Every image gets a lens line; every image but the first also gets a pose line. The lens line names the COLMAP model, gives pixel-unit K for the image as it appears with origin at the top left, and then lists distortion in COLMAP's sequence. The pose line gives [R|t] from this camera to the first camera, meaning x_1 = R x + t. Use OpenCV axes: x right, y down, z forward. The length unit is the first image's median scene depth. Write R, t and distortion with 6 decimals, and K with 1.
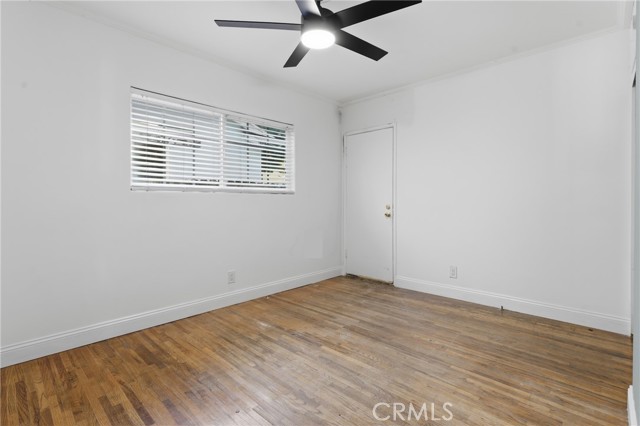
lens RADIAL K [[311.2, 0, 320.7], [0, 311.2, 198.4], [0, 0, 1]] dist [-0.001014, 0.000380]
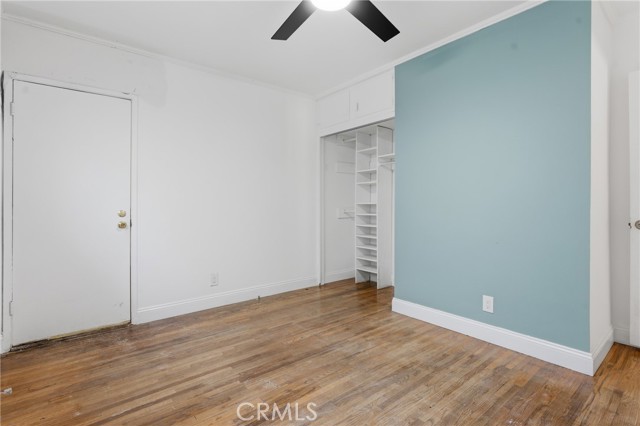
lens RADIAL K [[311.2, 0, 320.7], [0, 311.2, 198.4], [0, 0, 1]] dist [-0.001014, 0.000380]
pose [[0.135376, 0.014861, 0.990683, -0.601312], [-0.001764, 0.999890, -0.014758, 0.006313], [-0.990793, 0.000250, 0.135387, 0.711202]]
